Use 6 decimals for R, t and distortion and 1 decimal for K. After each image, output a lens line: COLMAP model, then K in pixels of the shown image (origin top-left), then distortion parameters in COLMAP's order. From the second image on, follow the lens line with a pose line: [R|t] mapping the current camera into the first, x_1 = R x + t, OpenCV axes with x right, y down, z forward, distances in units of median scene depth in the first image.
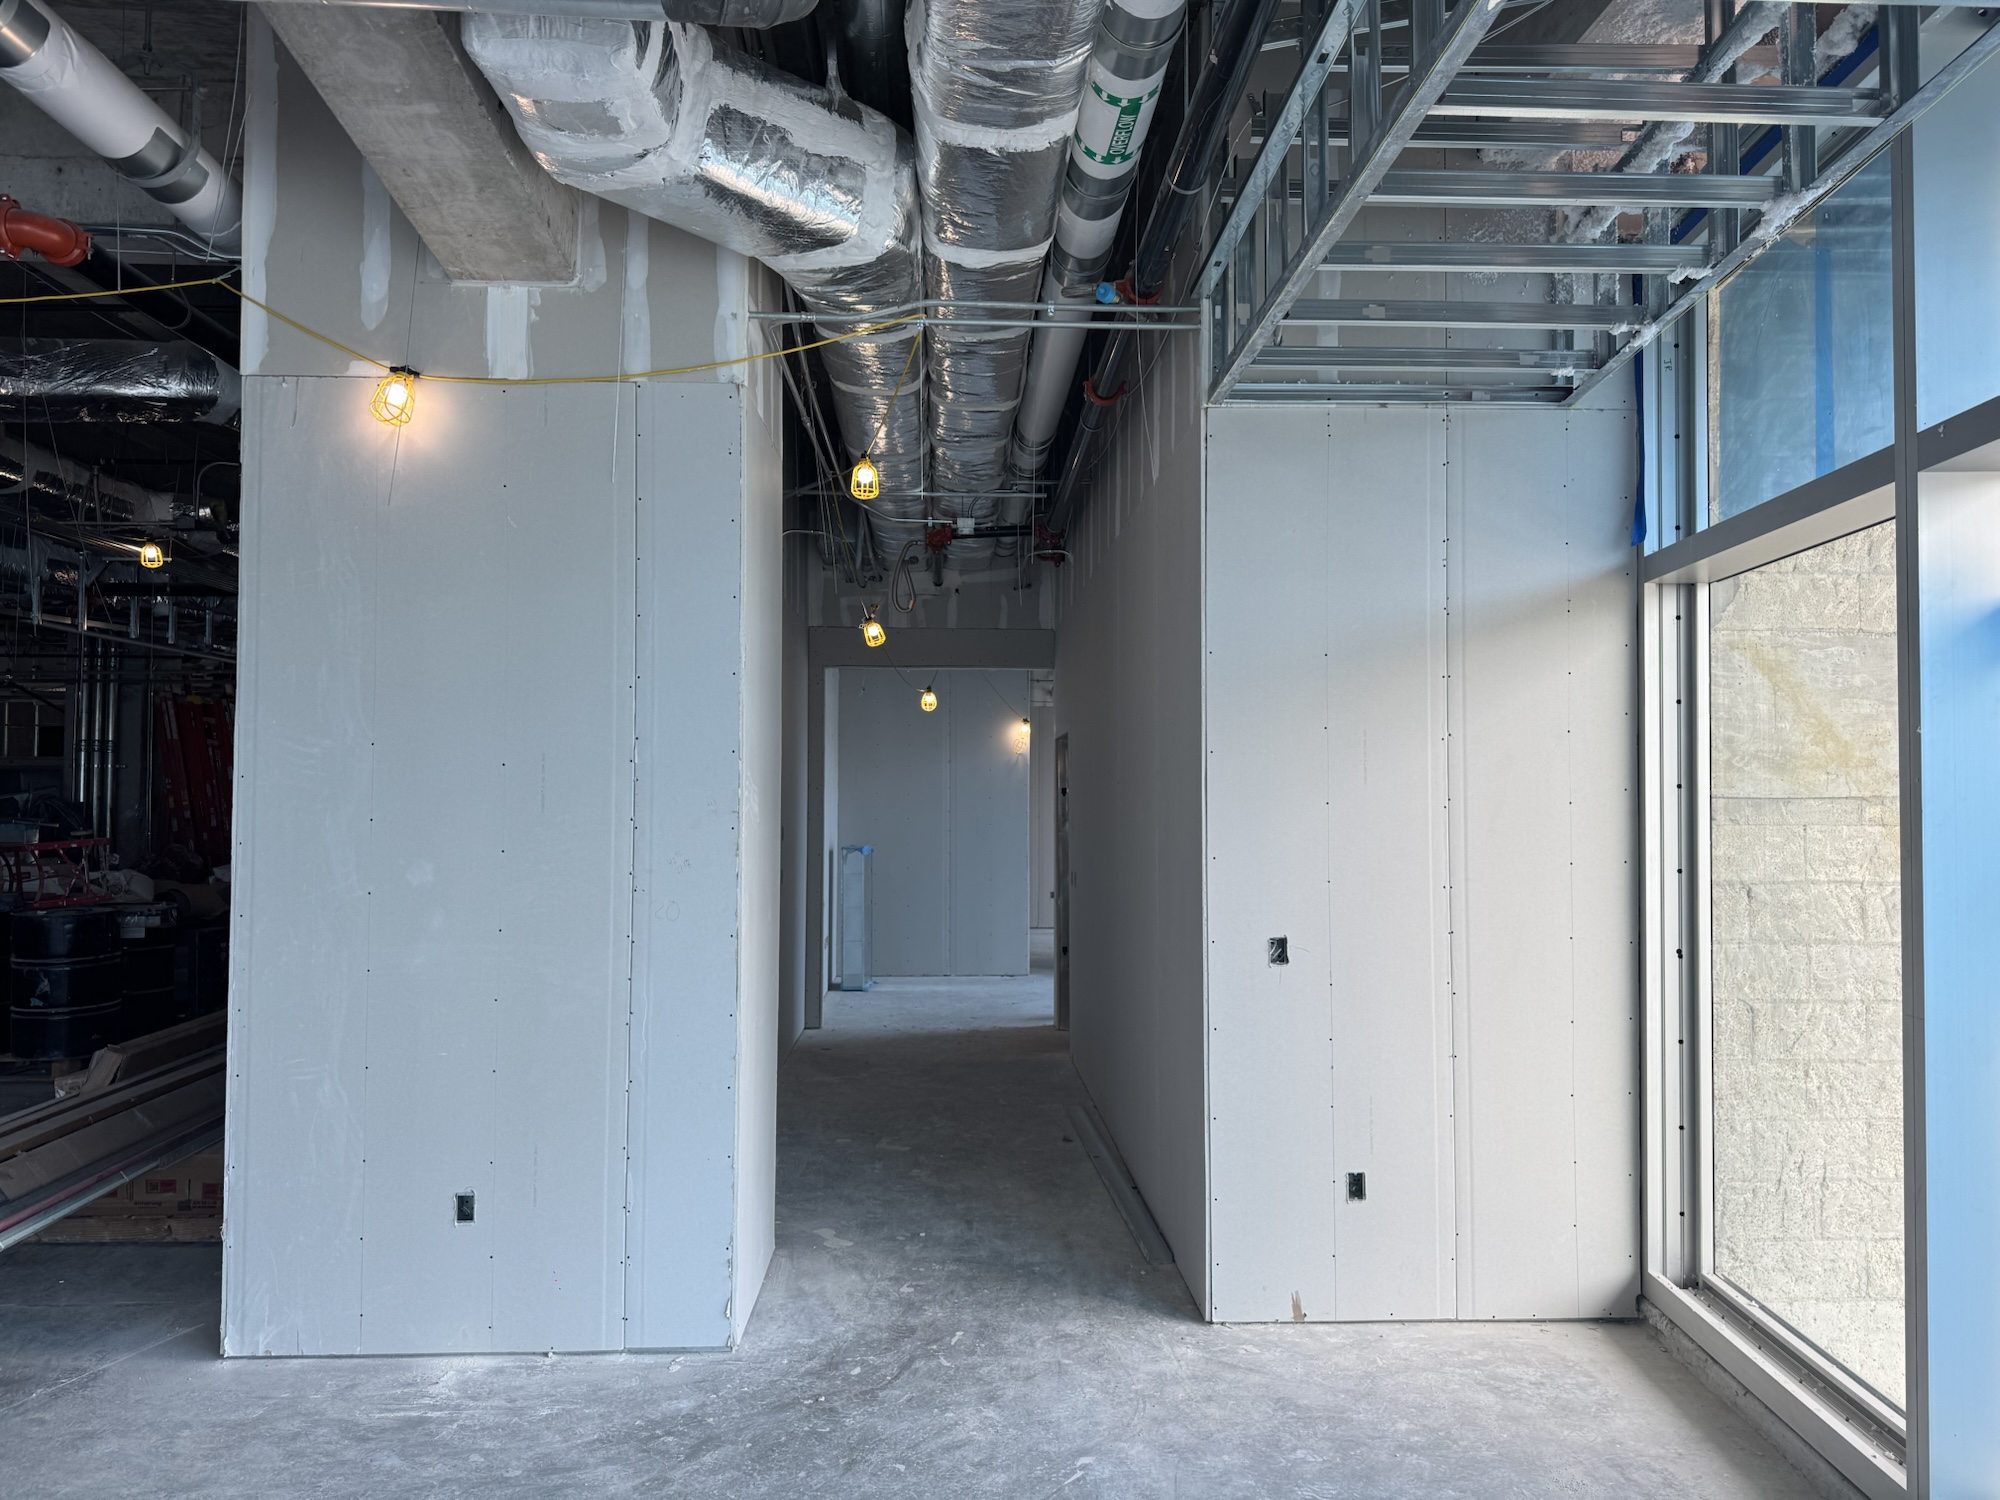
lens RADIAL K [[1377.5, 0, 1000.0], [0, 1377.5, 750.0], [0, 0, 1]] dist [0.034974, -0.001619]
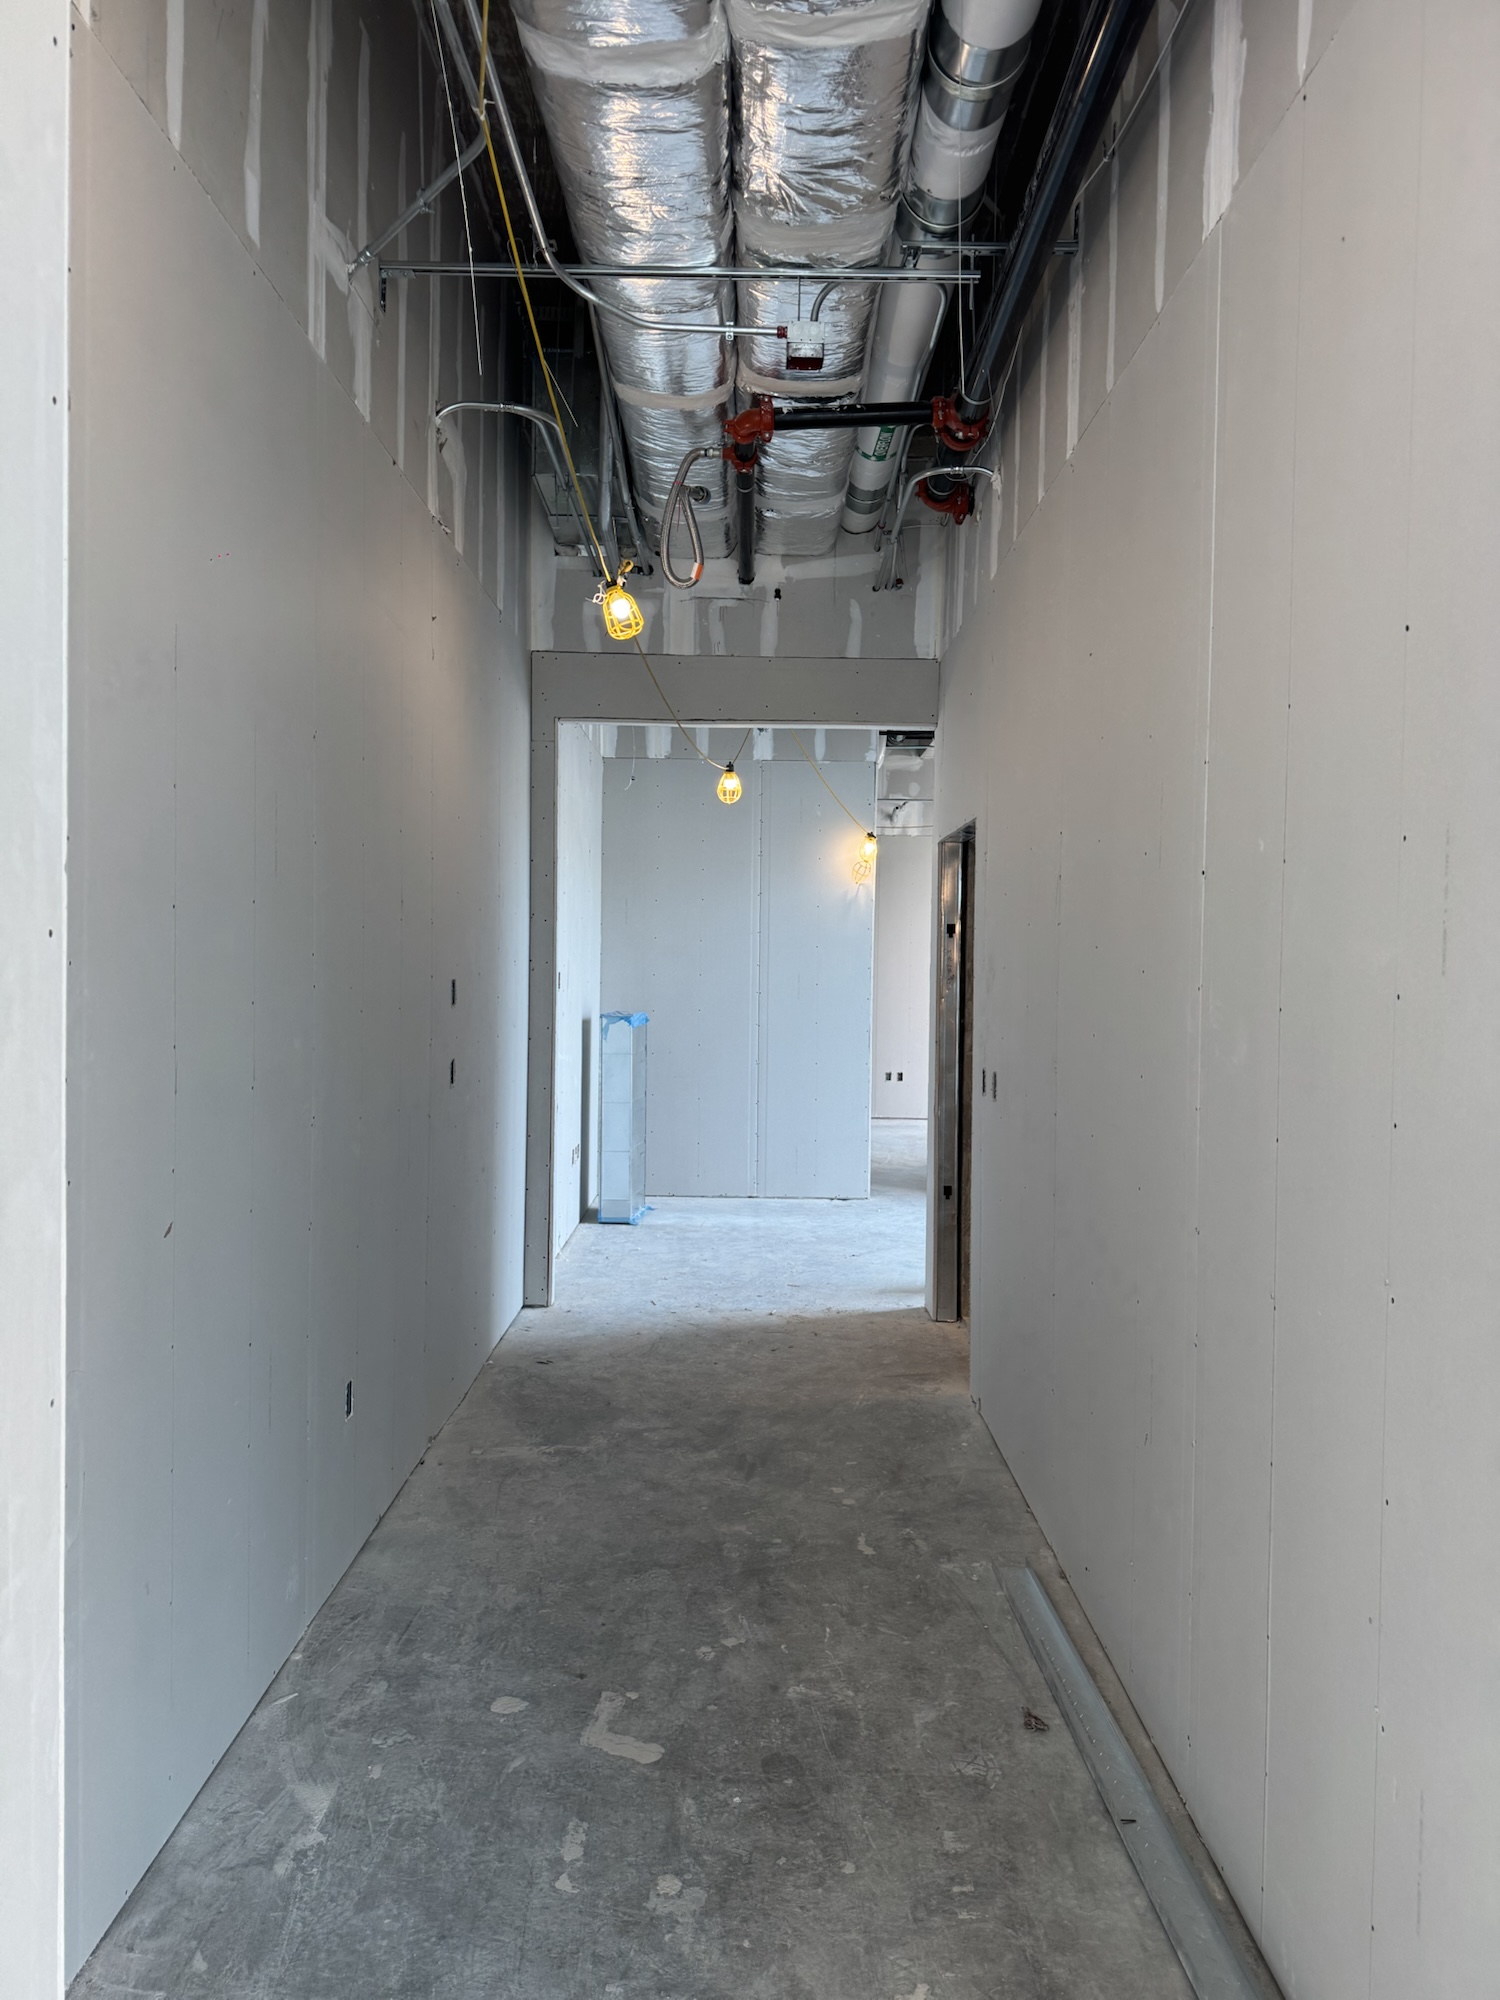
lens RADIAL K [[1377.5, 0, 750.0], [0, 1377.5, 1000.0], [0, 0, 1]] dist [0.034974, -0.001619]
pose [[0.999065, 0.014458, -0.040749, -0.016150], [-0.011853, 0.997914, 0.063462, 0.023276], [0.041581, -0.062920, 0.997152, 0.392363]]
